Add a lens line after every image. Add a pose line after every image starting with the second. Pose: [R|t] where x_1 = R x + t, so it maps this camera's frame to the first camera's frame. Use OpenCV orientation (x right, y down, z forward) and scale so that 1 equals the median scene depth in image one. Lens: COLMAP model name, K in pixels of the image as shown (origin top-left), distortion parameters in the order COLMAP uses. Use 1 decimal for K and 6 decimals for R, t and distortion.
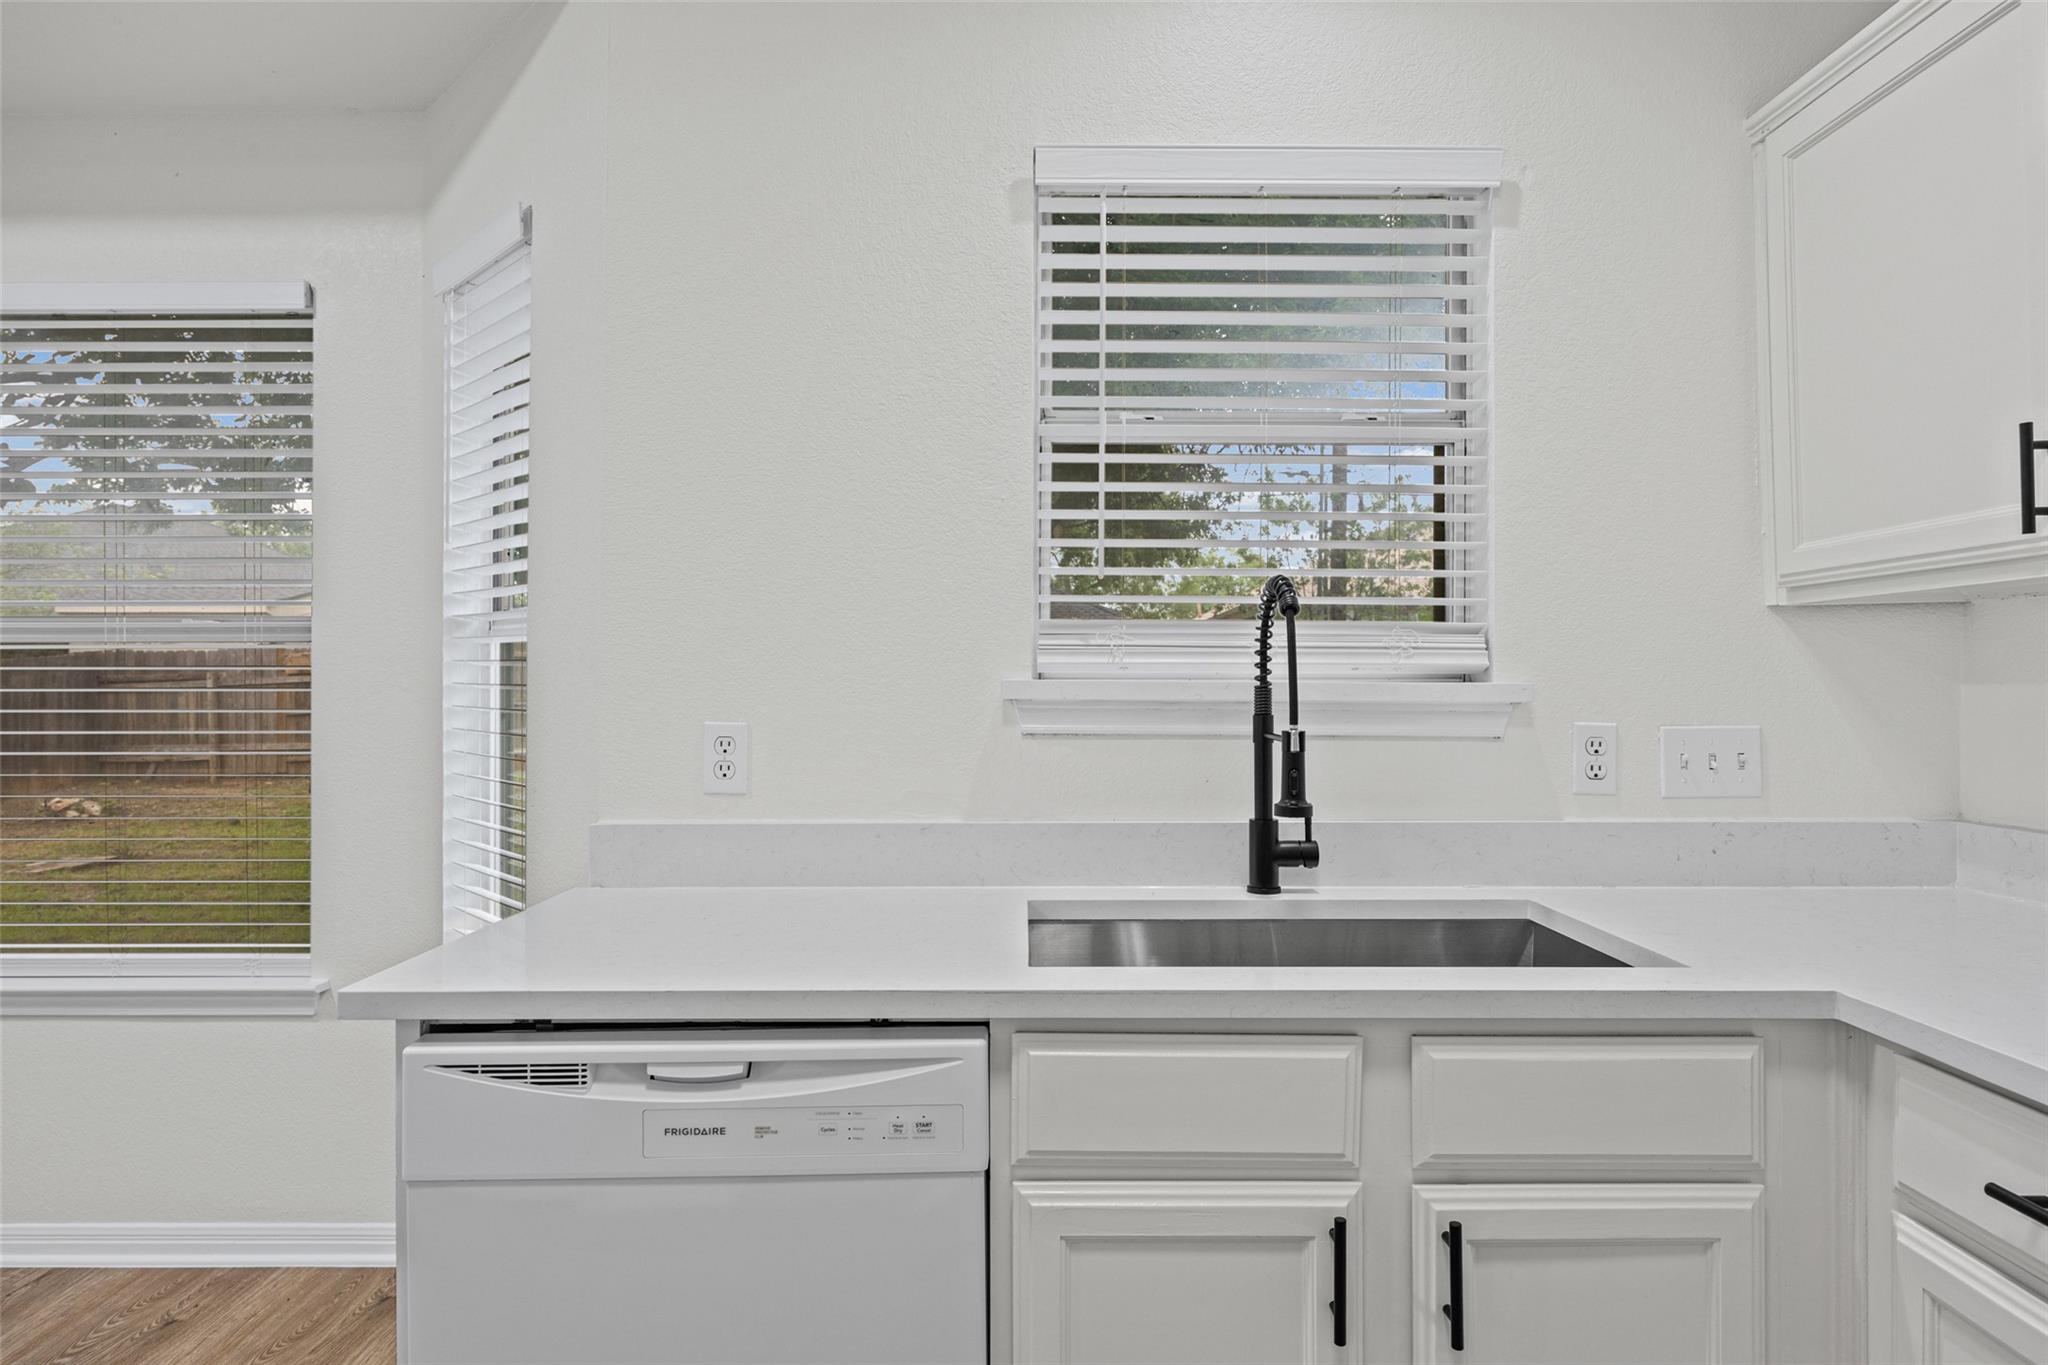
lens RADIAL K [[1166.2, 0, 1047.9], [0, 1166.2, 668.8], [0, 0, 1]] dist [0.007682, -0.005925]
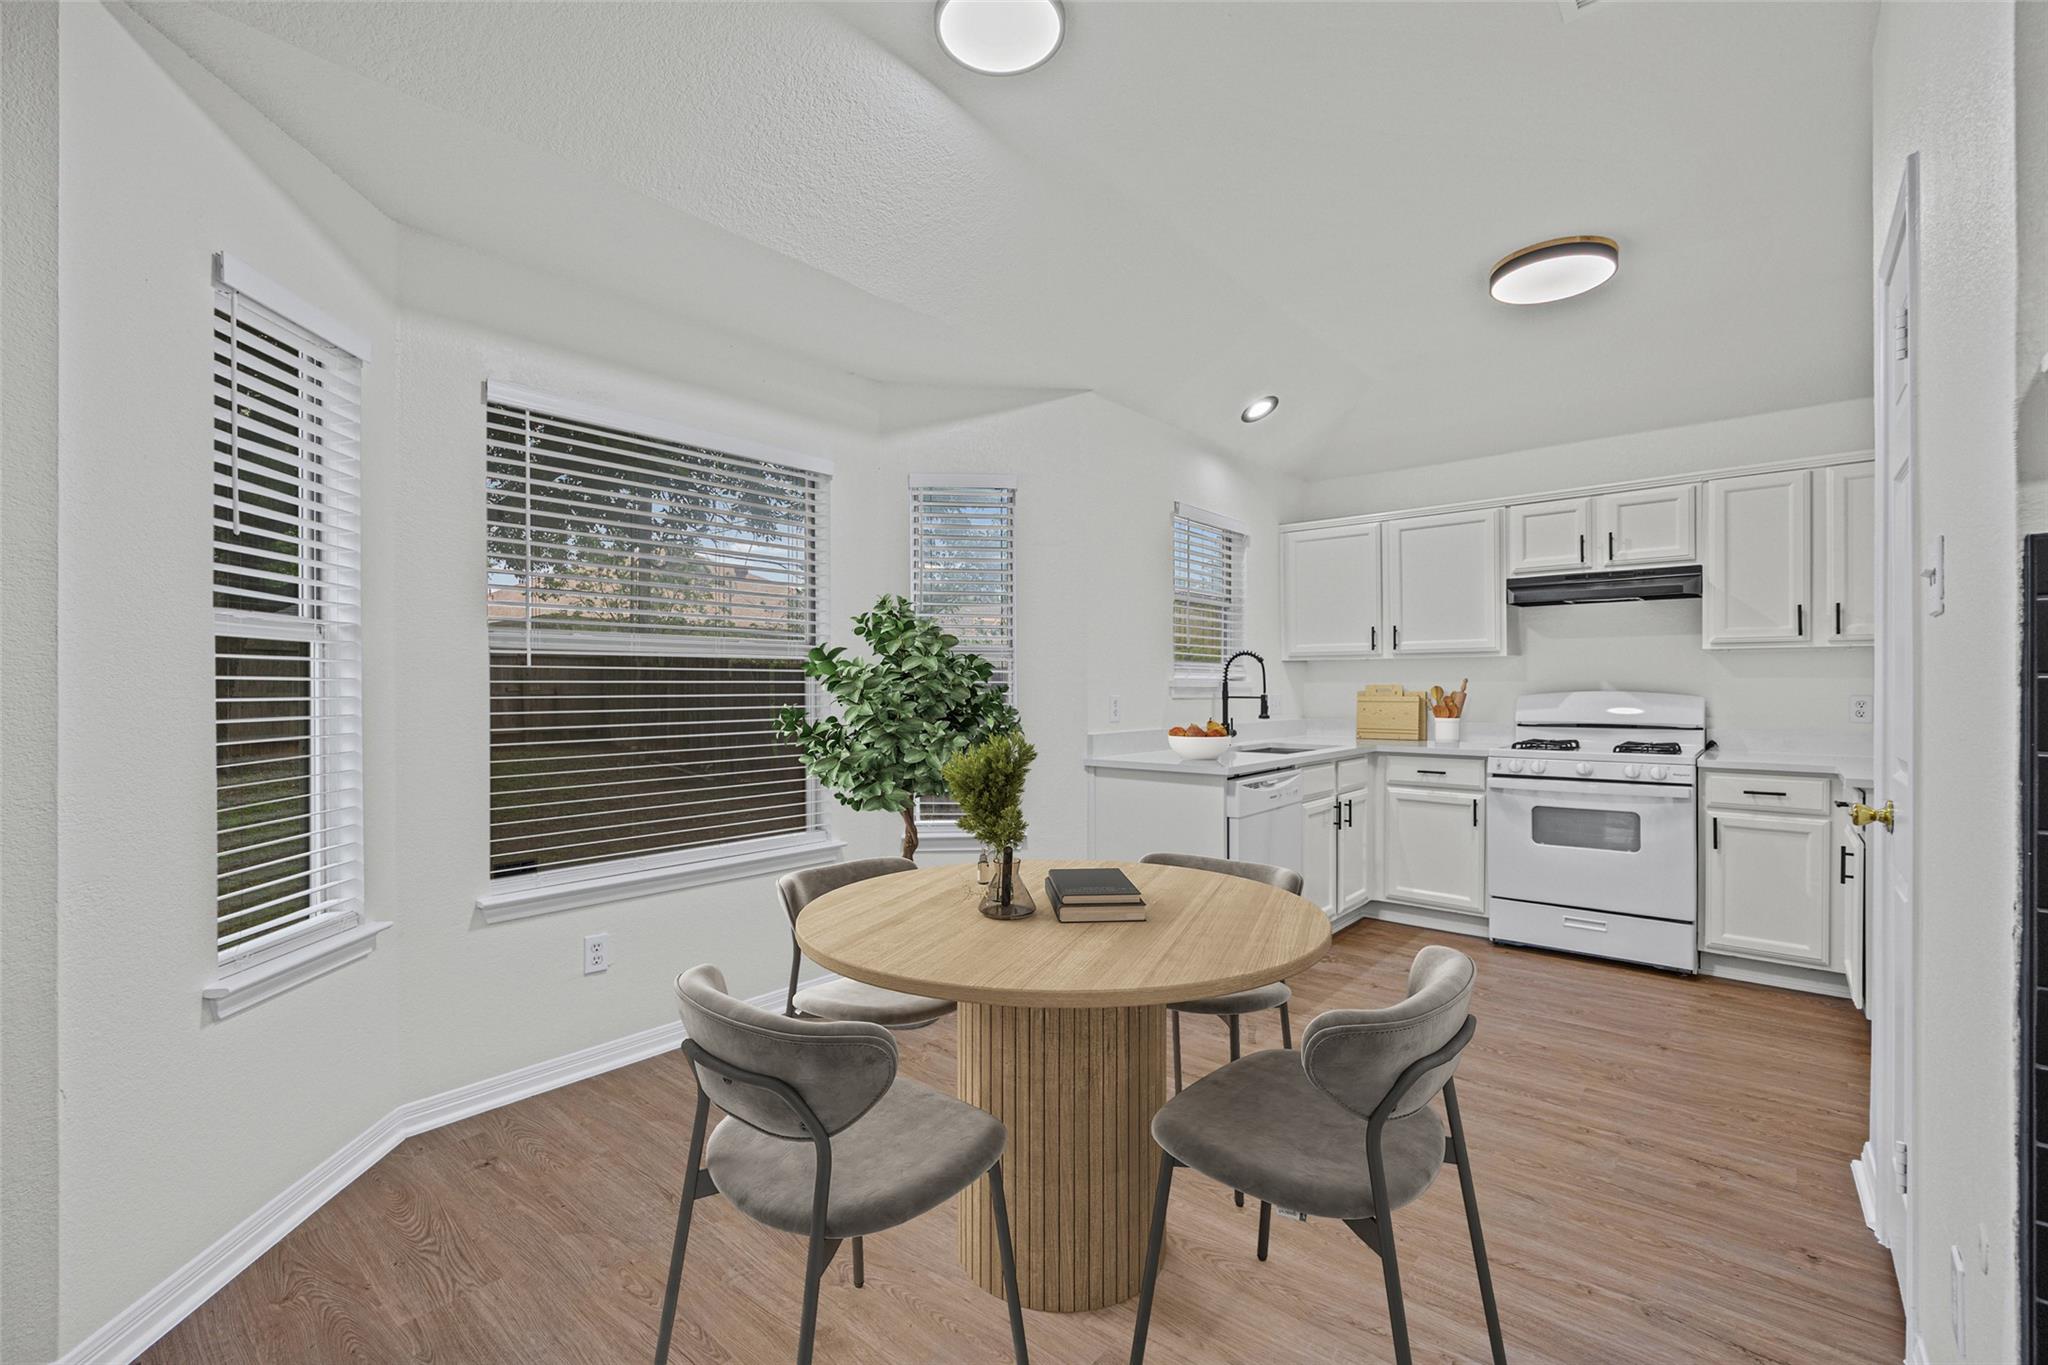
lens RADIAL K [[880.5, 0, 1013.5], [0, 880.5, 684.2], [0, 0, 1]] dist [-0.001676, 0.000143]
pose [[0.657327, 0.000720, 0.753605, -2.326785], [-0.009470, 0.999928, 0.007306, 0.007808], [-0.753546, -0.011939, 0.657287, -0.197669]]
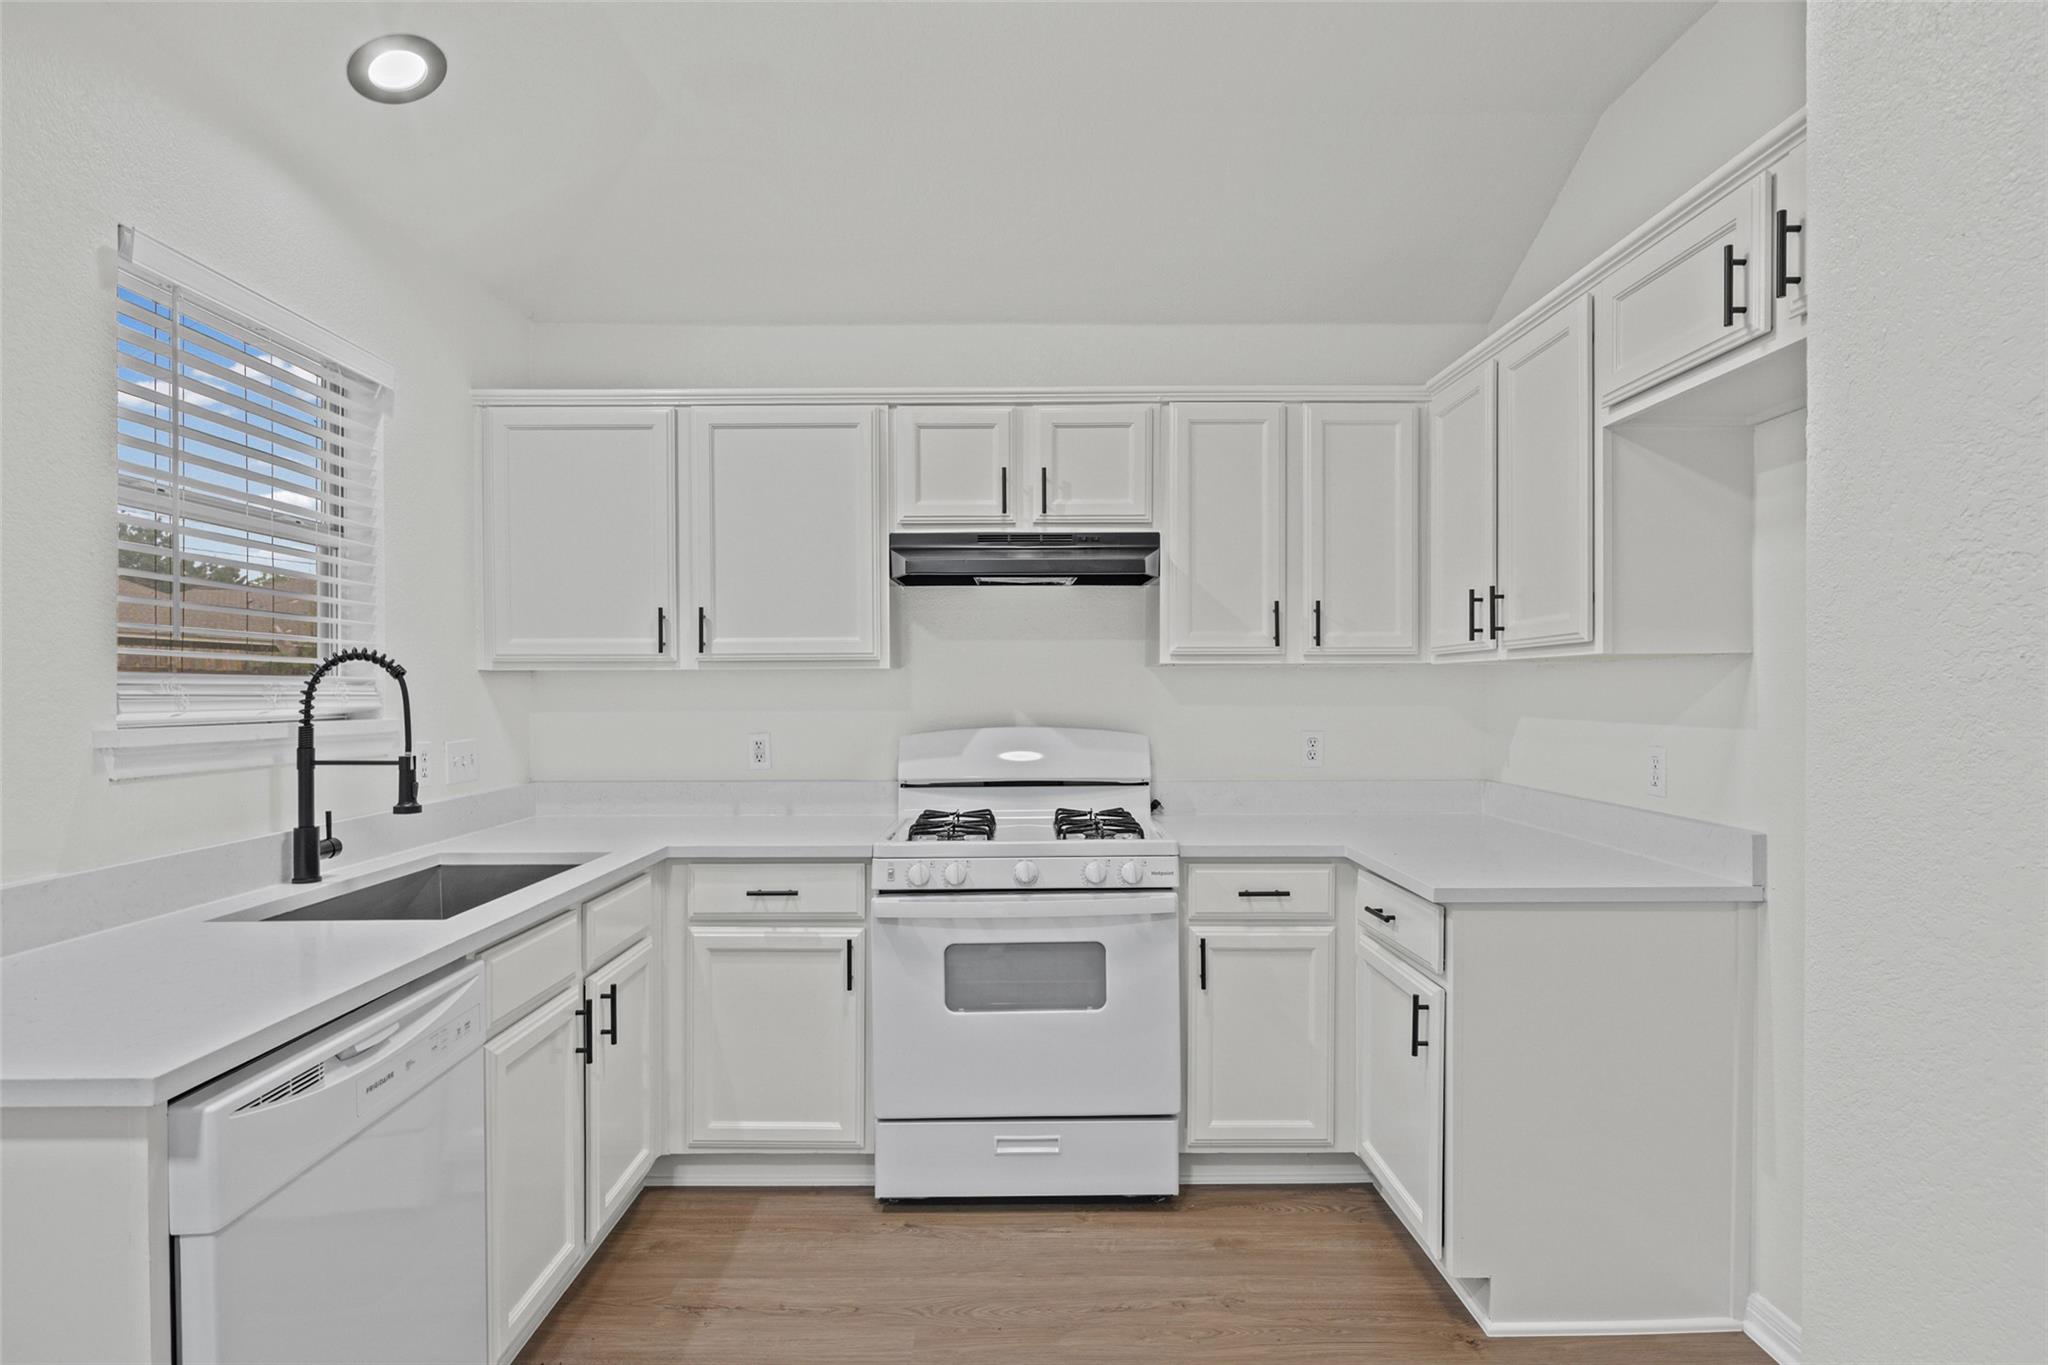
lens RADIAL K [[1055.9, 0, 1010.5], [0, 1055.9, 692.1], [0, 0, 1]] dist [-0.003245, -0.000831]
pose [[0.007454, -0.004124, 0.999964, -1.128756], [-0.011775, 0.999922, 0.004212, -0.043488], [-0.999903, -0.011806, 0.007405, 0.217947]]
